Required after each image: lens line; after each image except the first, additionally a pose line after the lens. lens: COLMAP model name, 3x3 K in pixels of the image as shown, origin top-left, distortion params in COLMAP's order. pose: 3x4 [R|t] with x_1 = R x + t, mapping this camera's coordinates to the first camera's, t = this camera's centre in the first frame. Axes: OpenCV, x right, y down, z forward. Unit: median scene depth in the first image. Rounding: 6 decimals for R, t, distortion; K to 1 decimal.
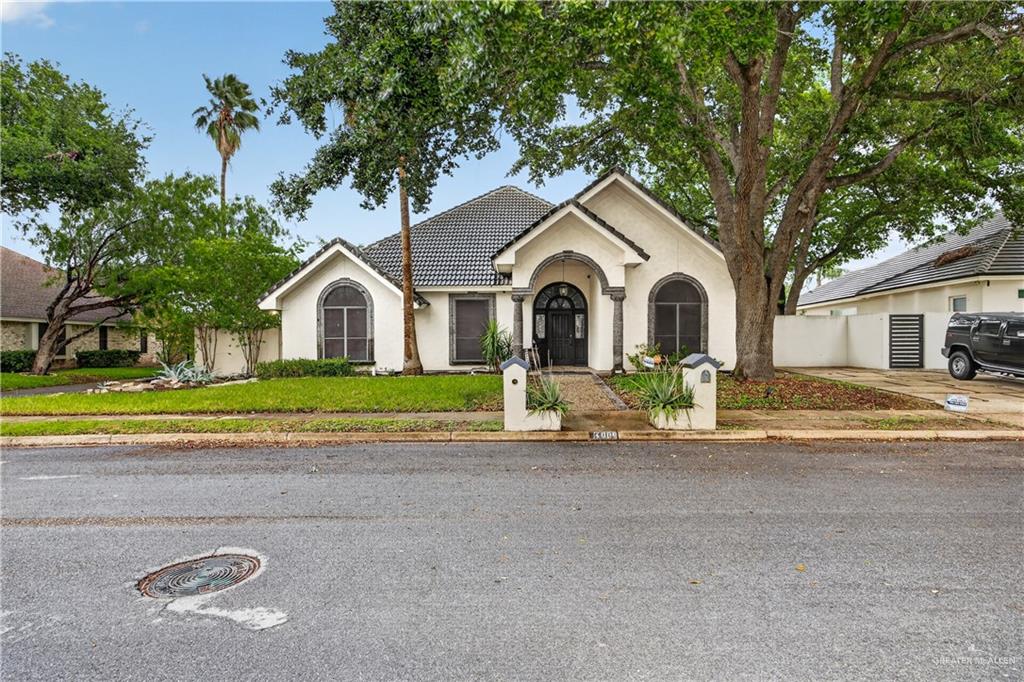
lens RADIAL K [[412.7, 0, 510.3], [0, 412.7, 341.8], [0, 0, 1]] dist [0.000253, 0.000407]
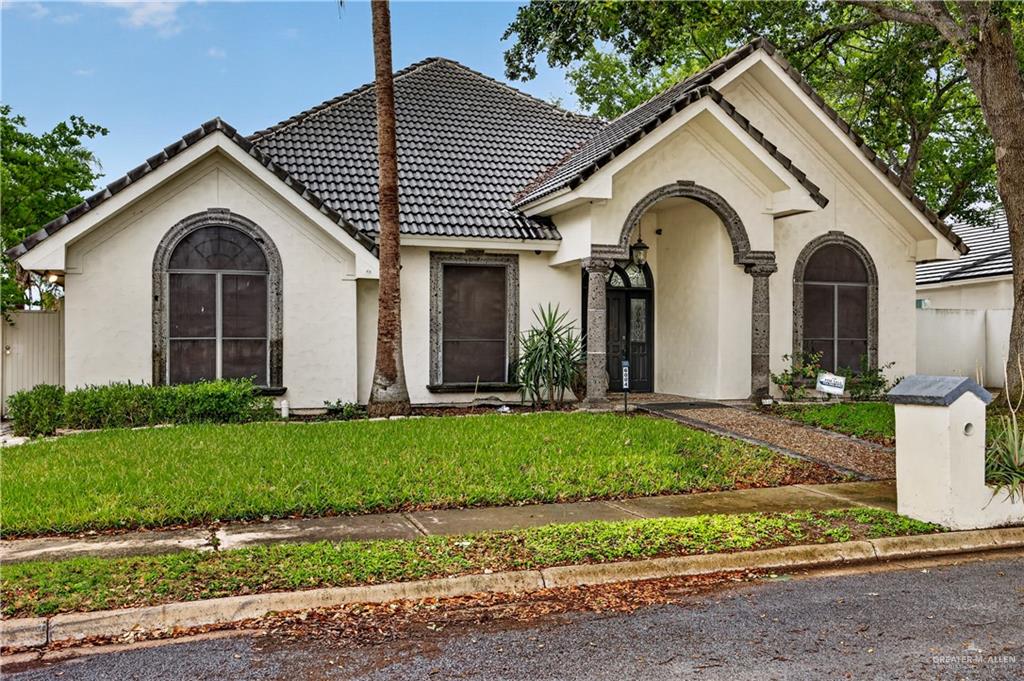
lens RADIAL K [[723.4, 0, 511.8], [0, 723.4, 337.2], [0, 0, 1]] dist [-0.010017, 0.002572]
pose [[0.961926, 0.009240, 0.273154, -0.315622], [-0.004833, 0.999847, -0.016804, 0.002274], [-0.273267, 0.014844, 0.961824, 0.138237]]
